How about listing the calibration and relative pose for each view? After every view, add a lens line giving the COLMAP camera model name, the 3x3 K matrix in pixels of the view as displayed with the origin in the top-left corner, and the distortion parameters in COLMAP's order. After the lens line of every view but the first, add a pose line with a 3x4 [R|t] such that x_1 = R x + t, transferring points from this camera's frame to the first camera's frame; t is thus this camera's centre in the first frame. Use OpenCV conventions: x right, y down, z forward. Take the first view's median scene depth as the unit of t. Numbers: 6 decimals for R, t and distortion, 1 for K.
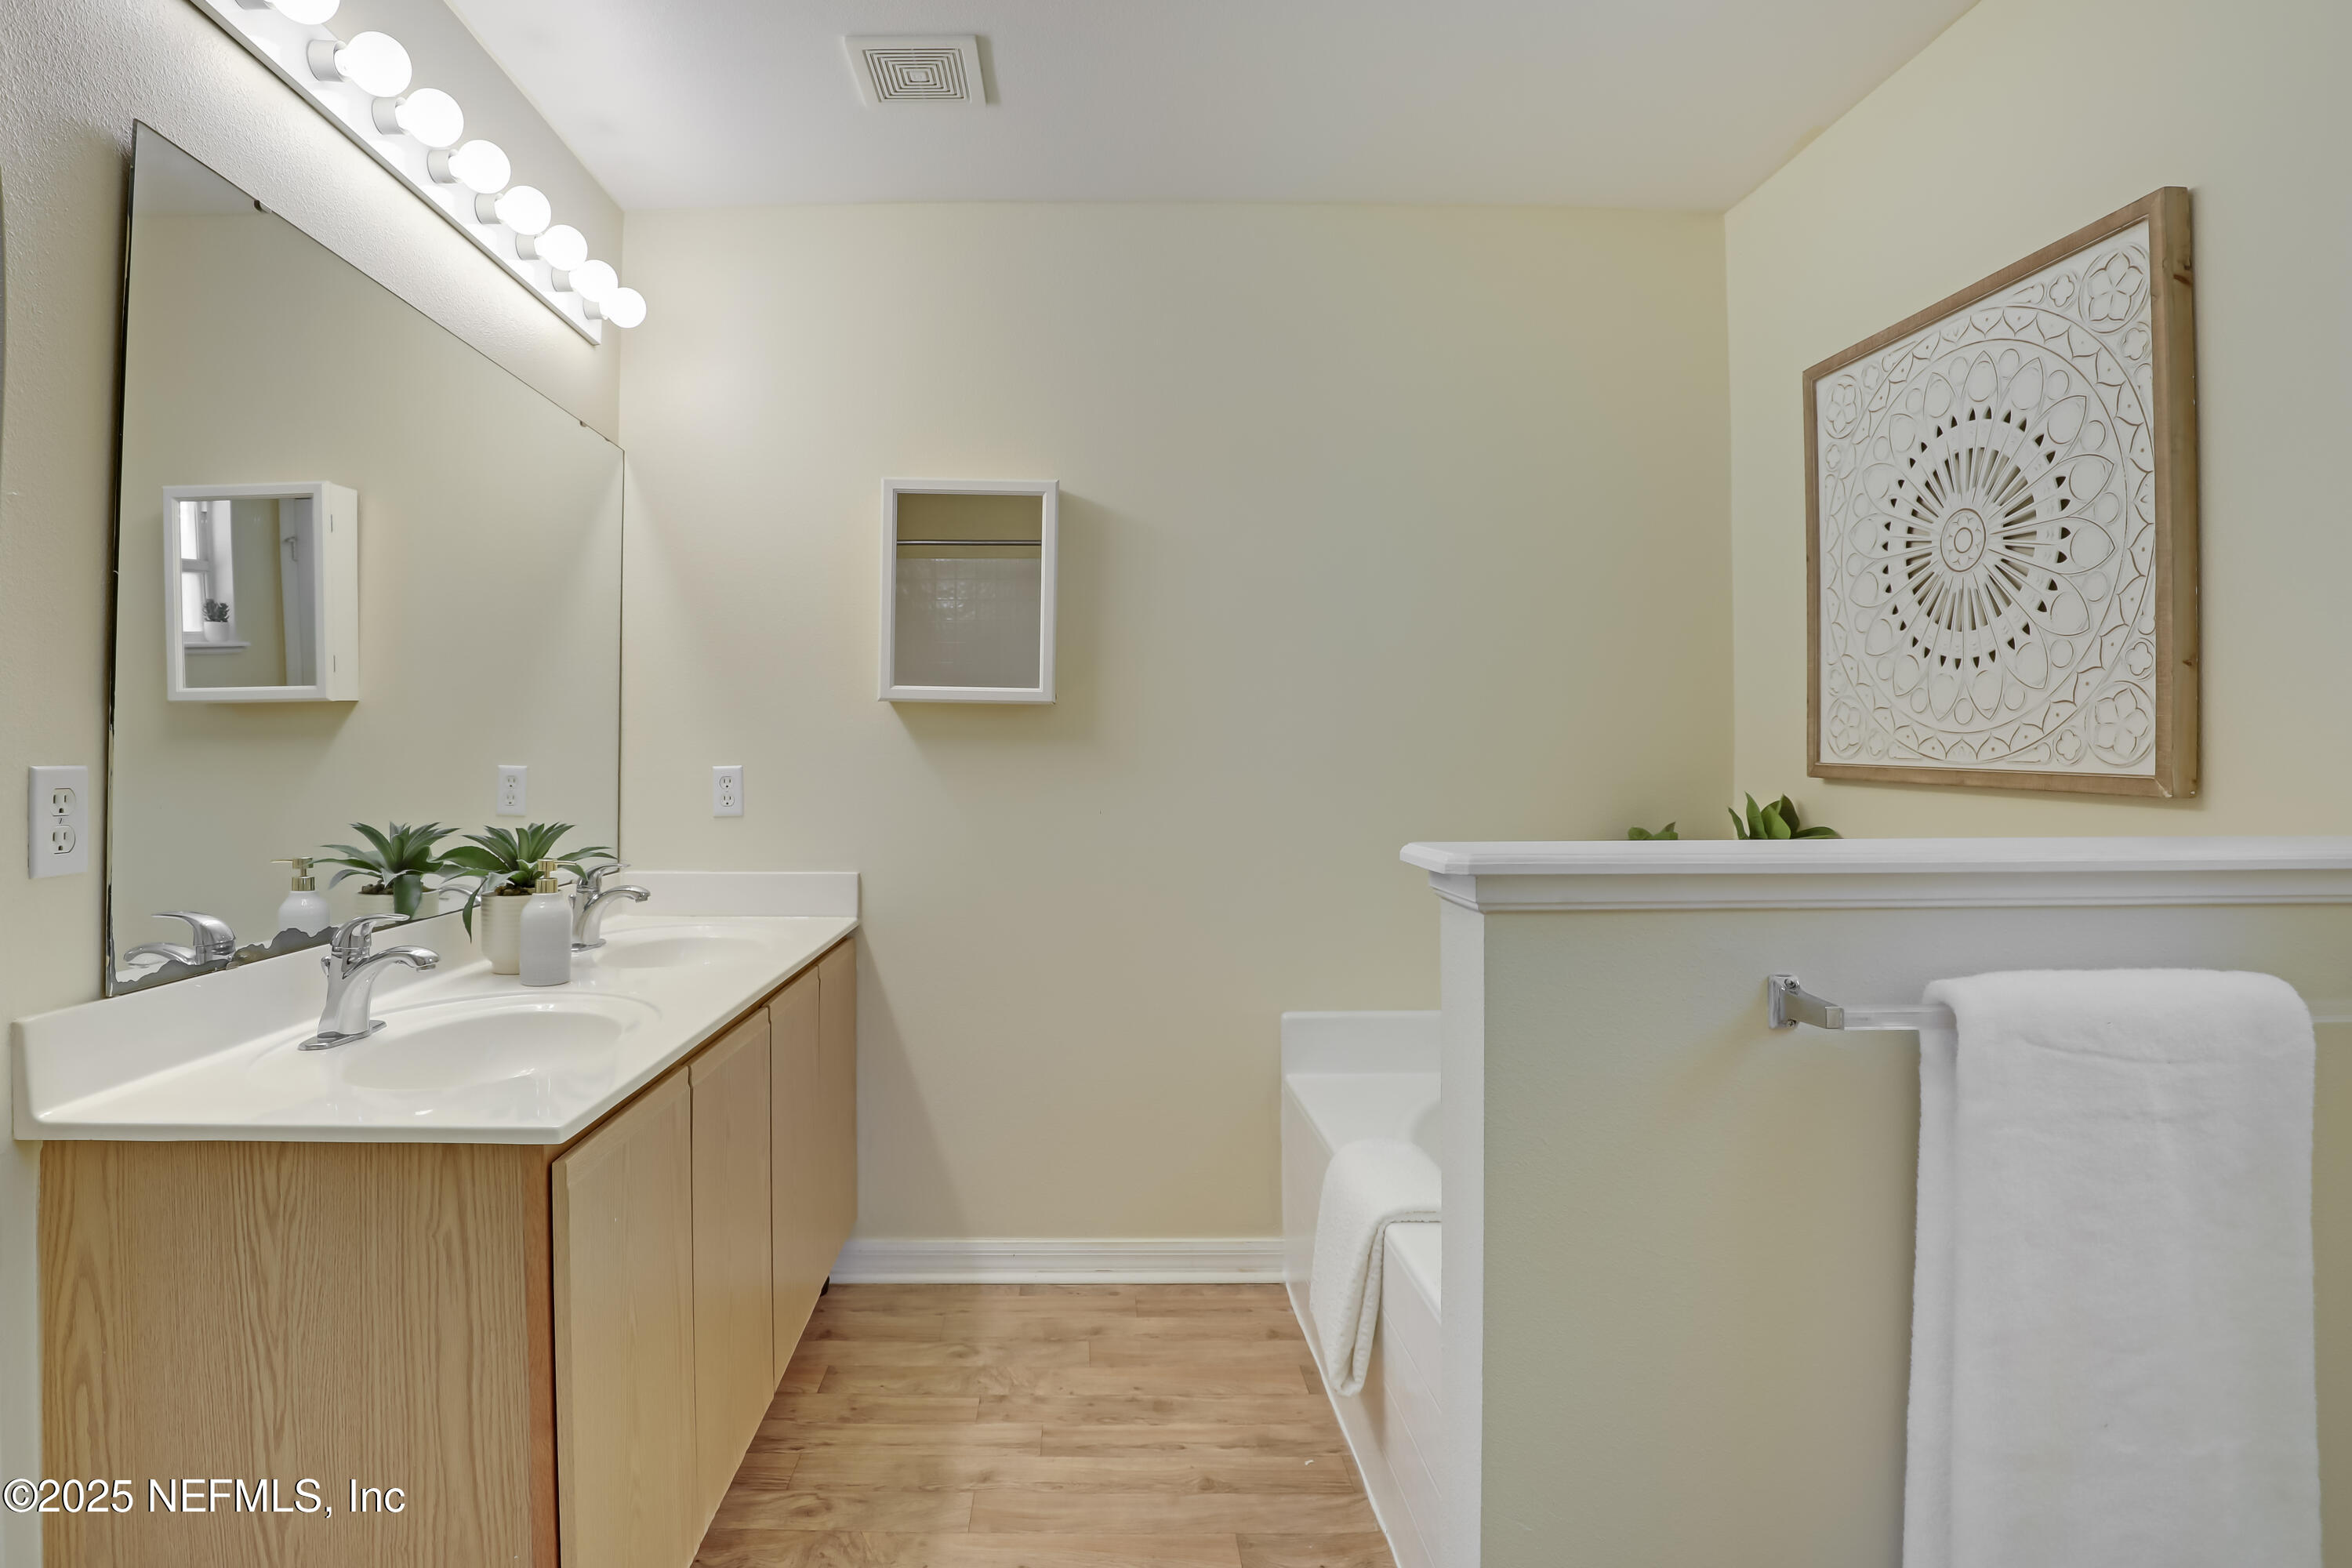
lens RADIAL K [[1243.6, 0, 1090.6], [0, 1243.6, 744.2], [0, 0, 1]] dist [-0.047447, 0.005639]
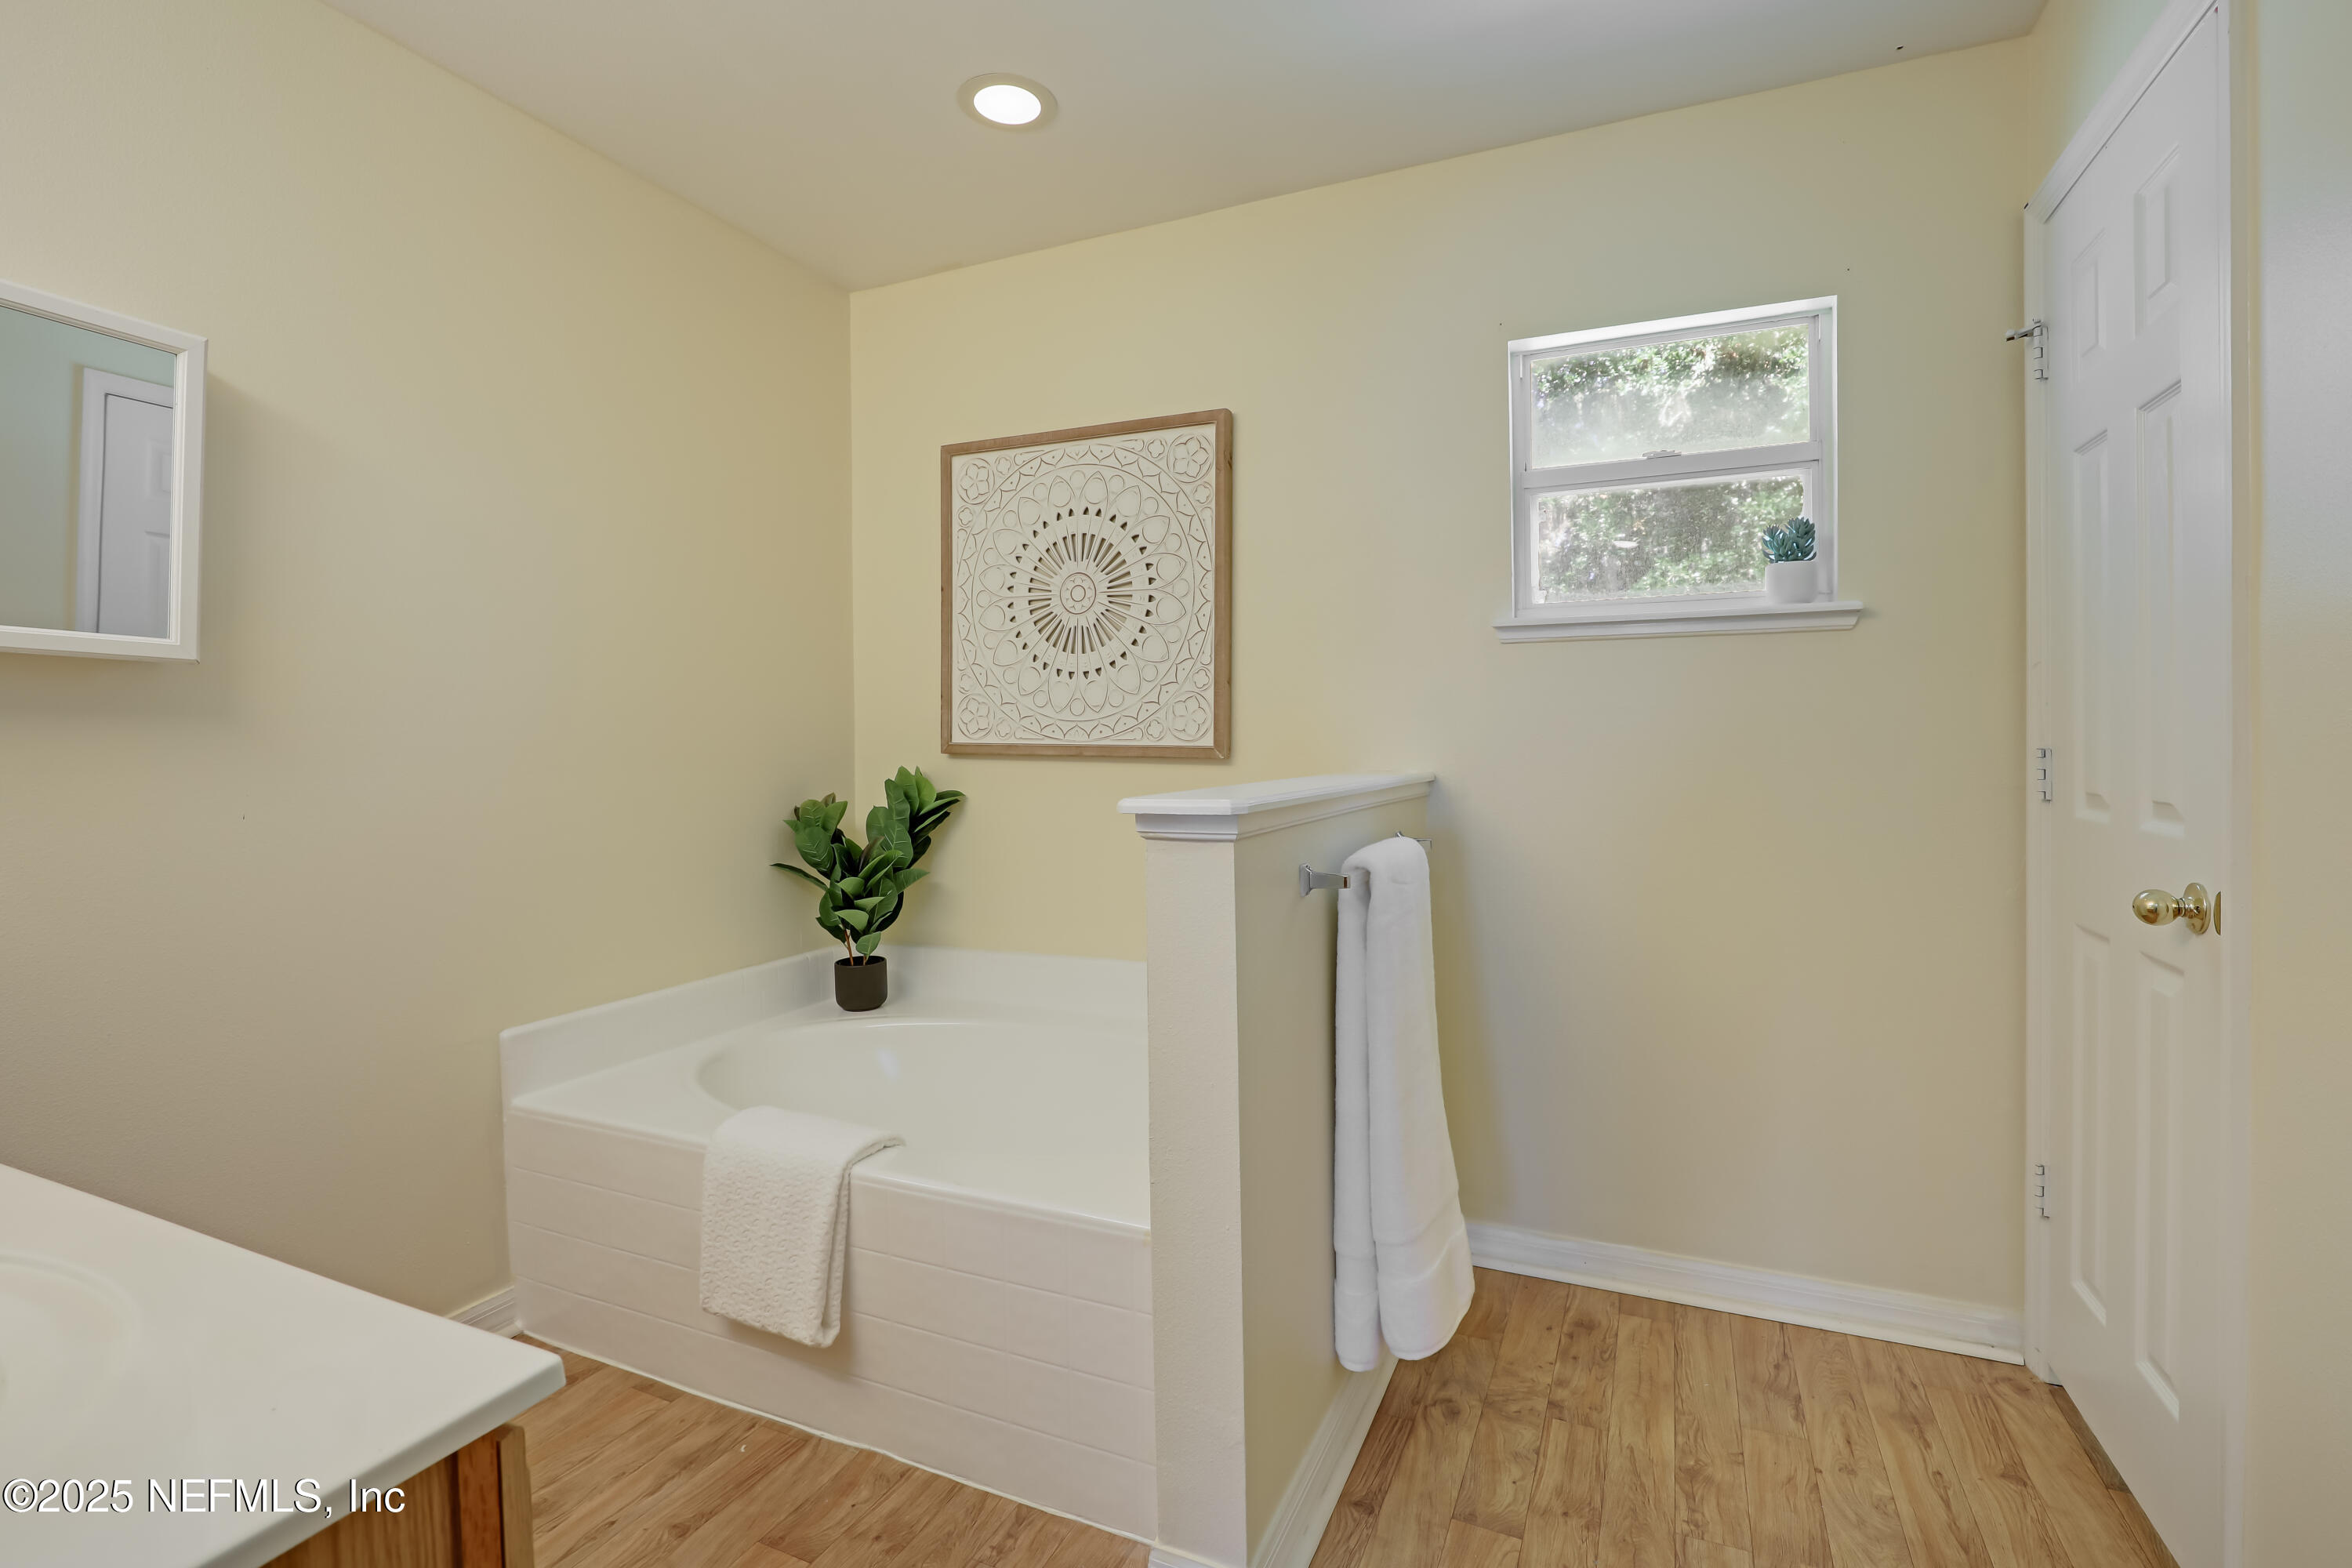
lens RADIAL K [[1098.9, 0, 1174.7], [0, 1098.9, 784.3], [0, 0, 1]] dist [-0.027176, 0.006304]
pose [[0.373558, -0.036426, 0.926891, -0.528056], [-0.001155, 0.999210, 0.039734, 0.015533], [-0.927606, -0.015913, 0.373220, 0.386401]]
